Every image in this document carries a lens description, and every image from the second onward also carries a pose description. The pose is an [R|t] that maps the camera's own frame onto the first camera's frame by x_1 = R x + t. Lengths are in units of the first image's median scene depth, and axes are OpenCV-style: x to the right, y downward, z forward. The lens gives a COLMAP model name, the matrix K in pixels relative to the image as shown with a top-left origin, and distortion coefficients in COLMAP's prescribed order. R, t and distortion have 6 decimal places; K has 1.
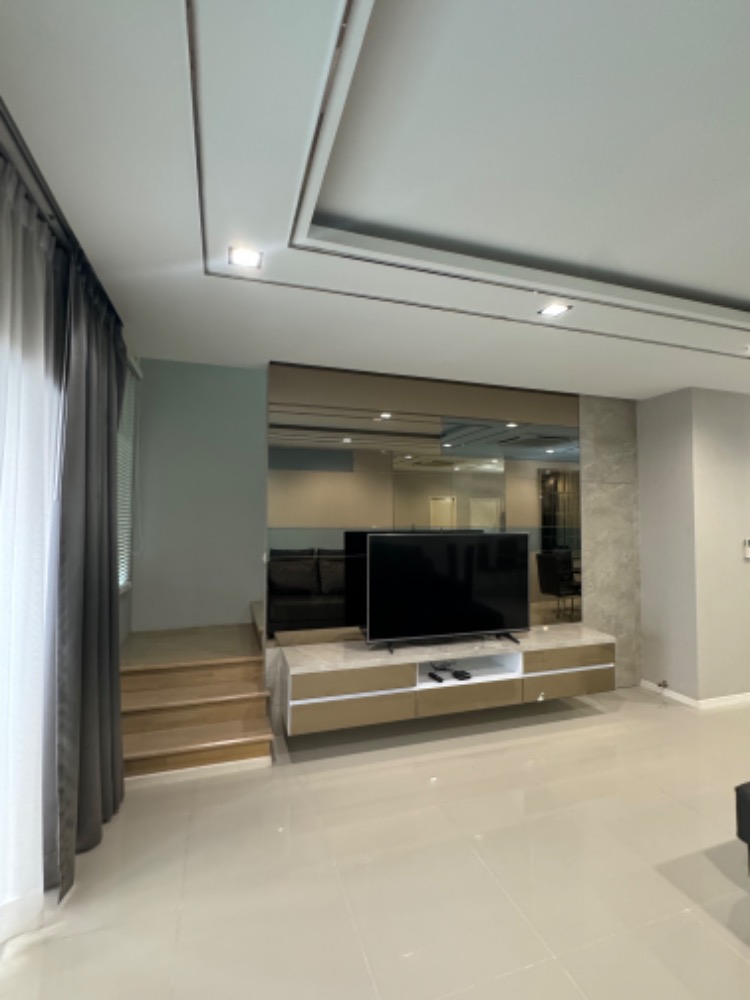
lens RADIAL K [[473.5, 0, 377.4], [0, 473.5, 501.8], [0, 0, 1]] dist [-0.004980, -0.000277]
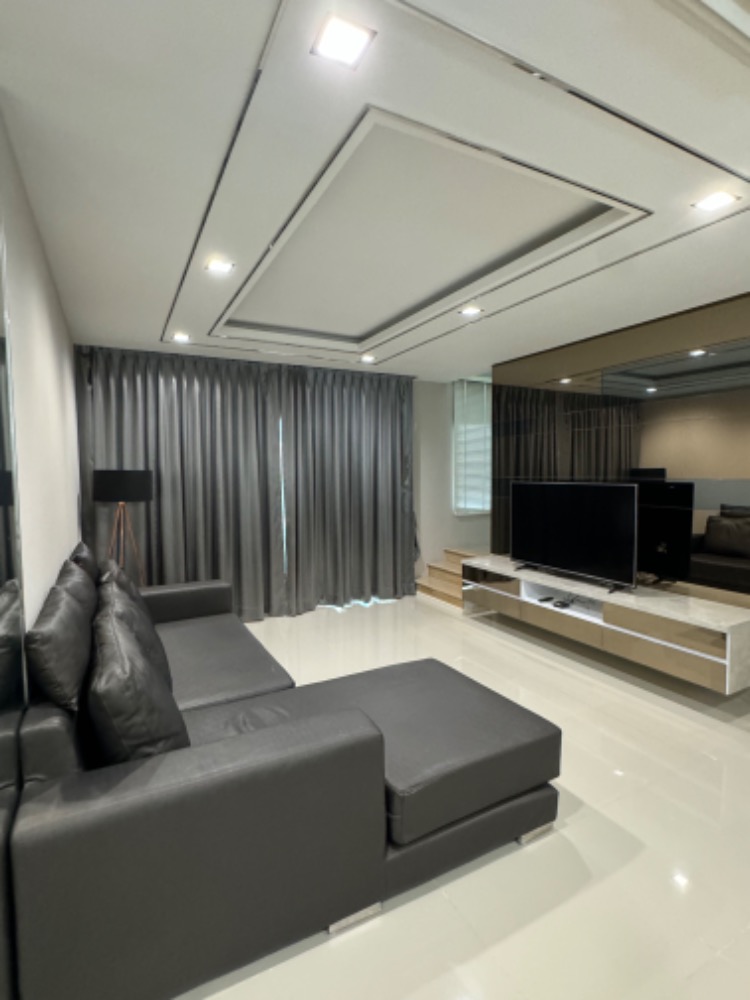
lens RADIAL K [[491.0, 0, 375.3], [0, 491.0, 497.7], [0, 0, 1]] dist [0.001383, 0.000307]
pose [[0.160491, 0.052235, -0.985654, 1.286106], [0.055623, 0.996533, 0.061868, 0.004840], [0.985469, -0.064754, 0.157029, 0.377829]]
